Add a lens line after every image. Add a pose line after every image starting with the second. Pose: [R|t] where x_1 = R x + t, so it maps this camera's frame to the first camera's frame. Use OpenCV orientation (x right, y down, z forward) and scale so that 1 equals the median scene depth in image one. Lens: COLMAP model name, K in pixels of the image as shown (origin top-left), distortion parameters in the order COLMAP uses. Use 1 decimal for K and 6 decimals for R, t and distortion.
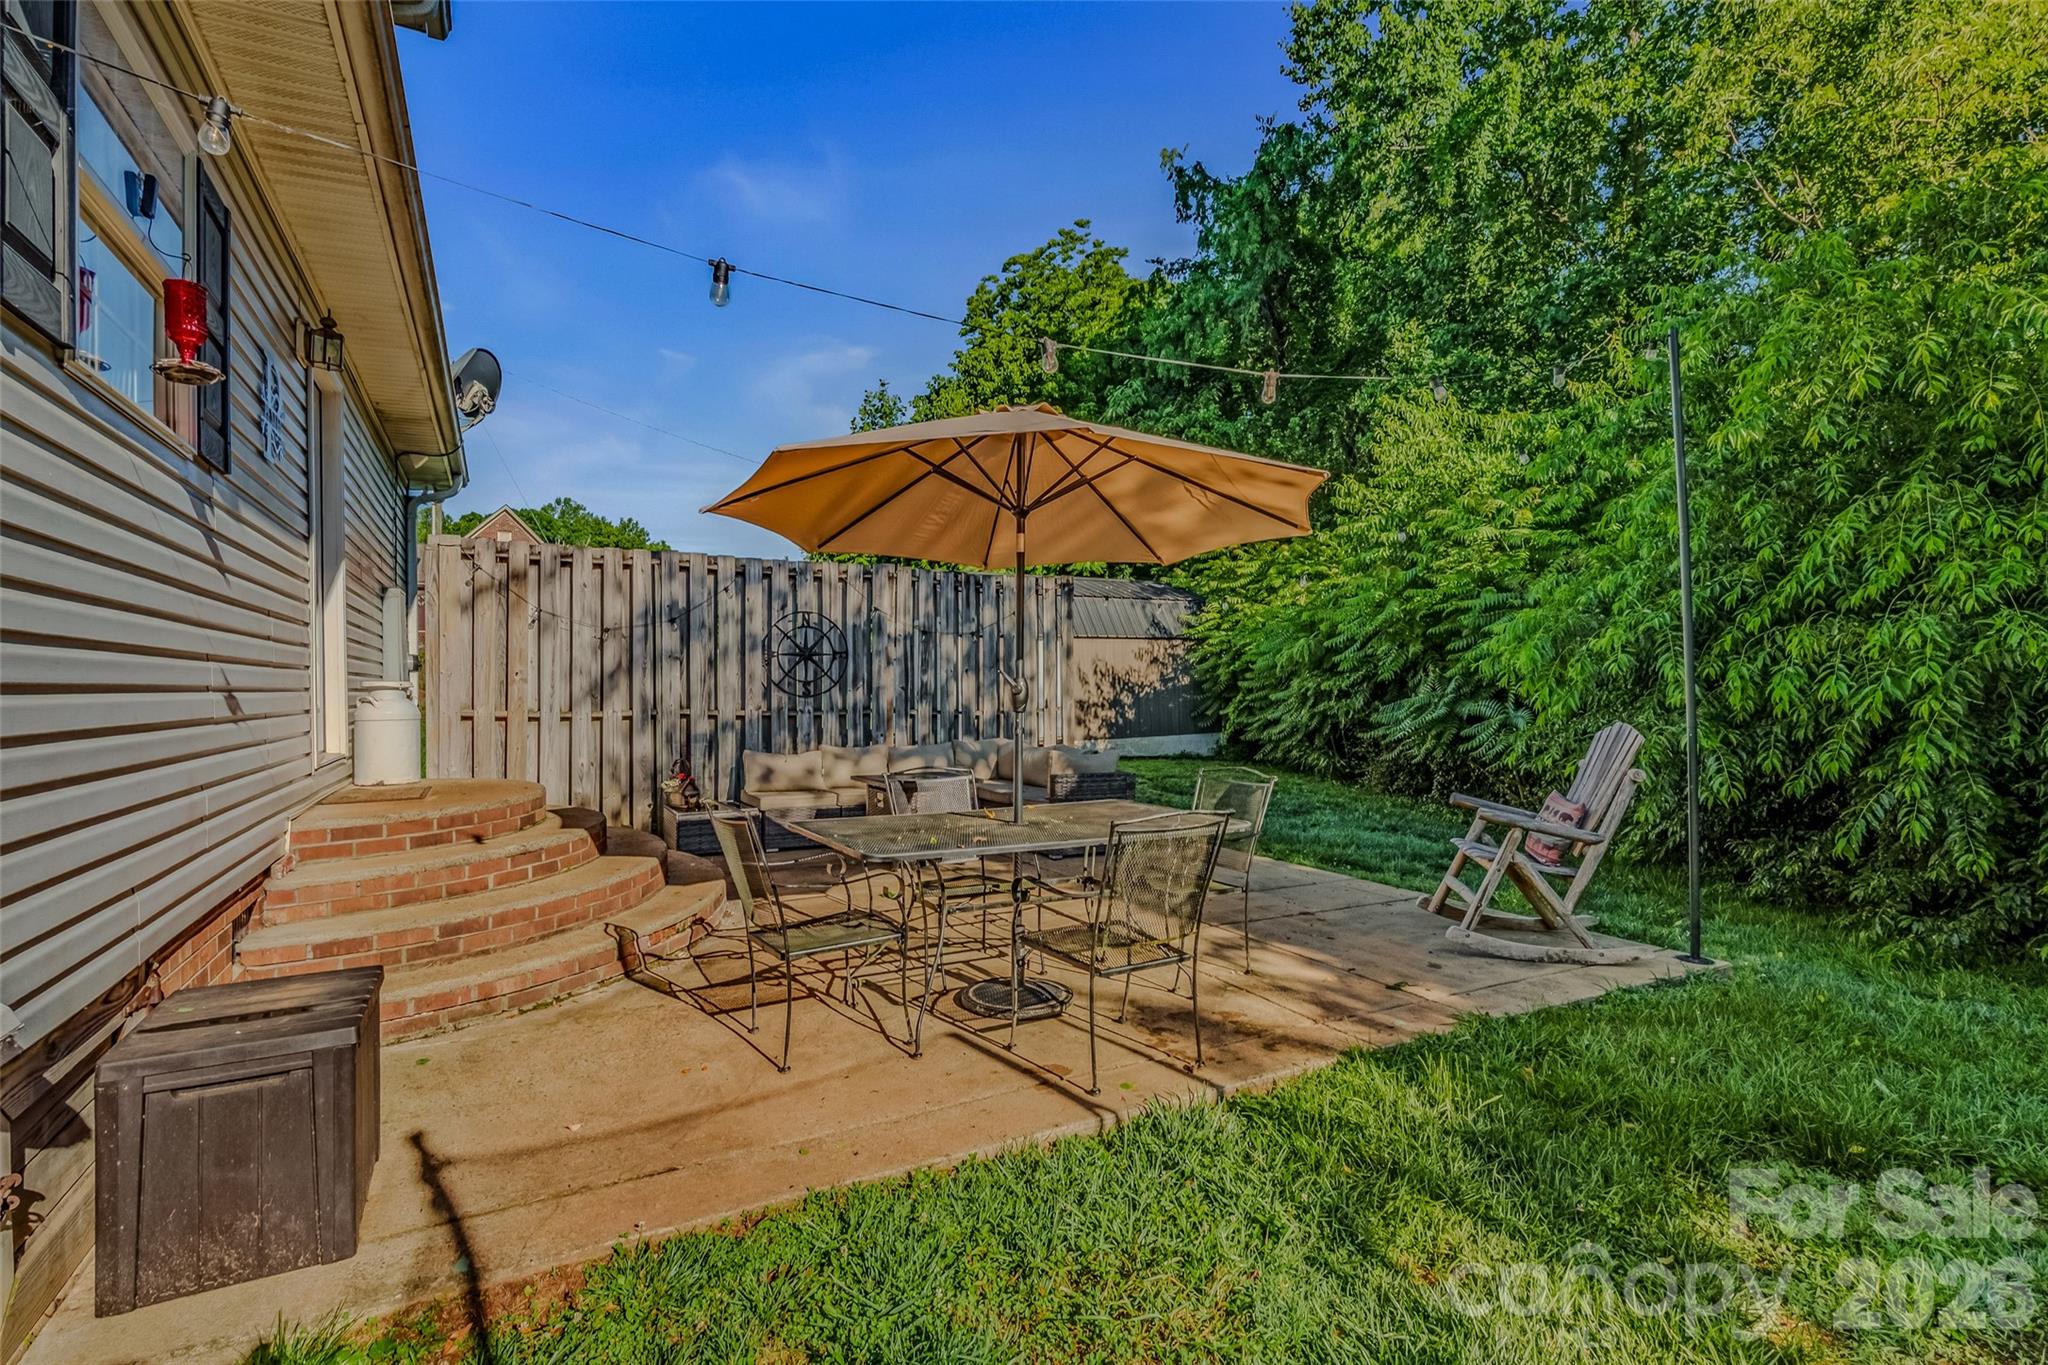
lens RADIAL K [[948.5, 0, 1012.1], [0, 948.5, 684.5], [0, 0, 1]] dist [-0.003322, -0.000493]
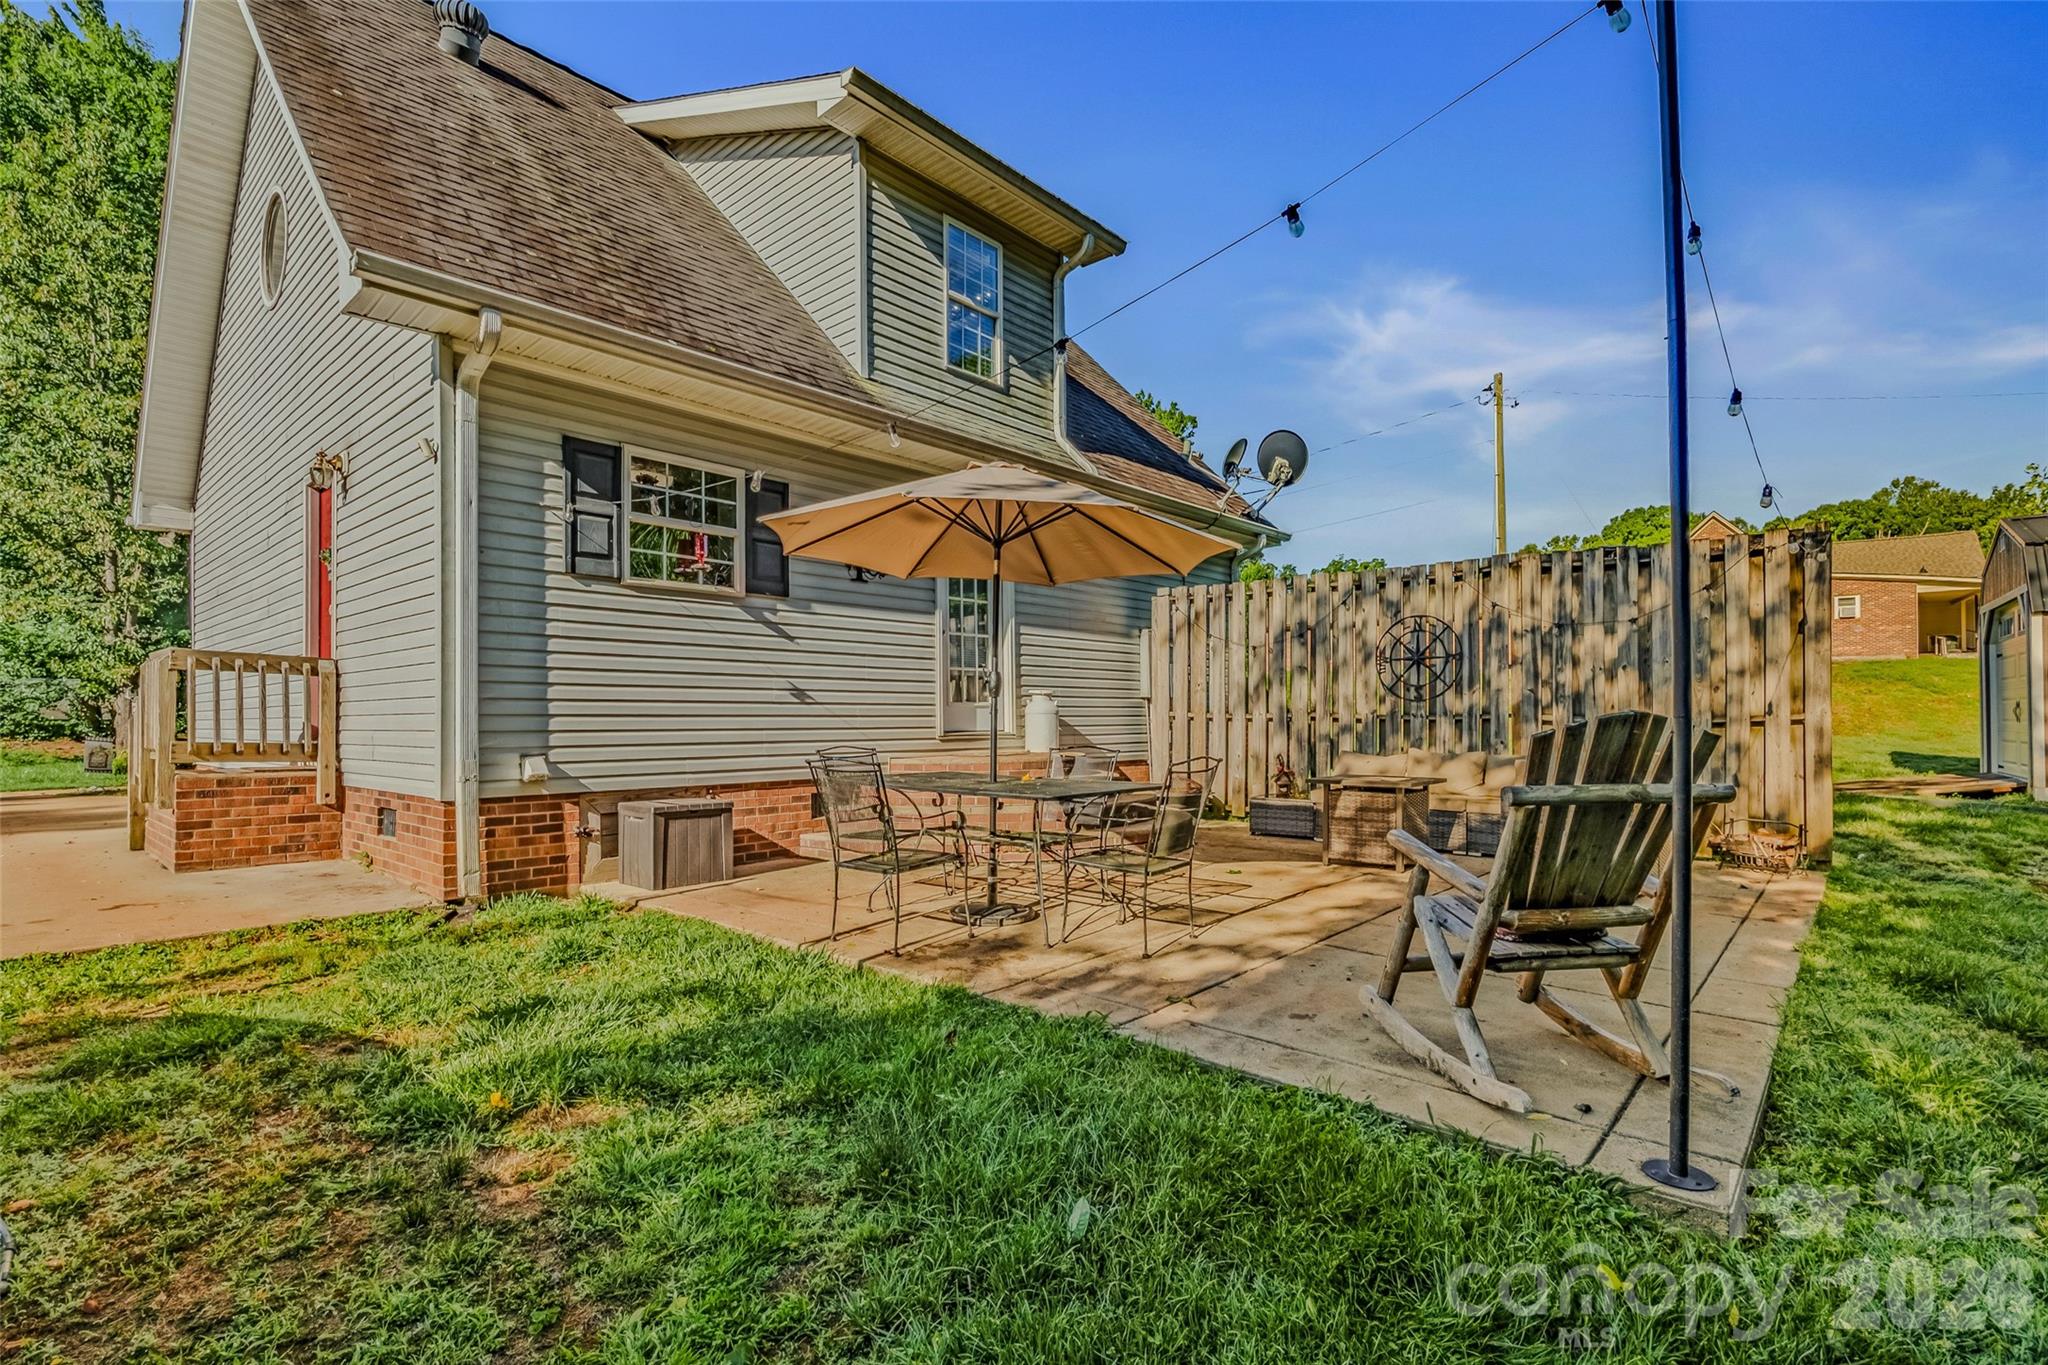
lens RADIAL K [[948.5, 0, 1008.2], [0, 948.5, 702.3], [0, 0, 1]] dist [-0.003322, -0.000493]
pose [[0.340149, -0.013179, -0.940279, 0.607229], [0.004246, 0.999913, -0.012479, 0.026554], [0.940362, 0.000252, 0.340175, 0.280854]]
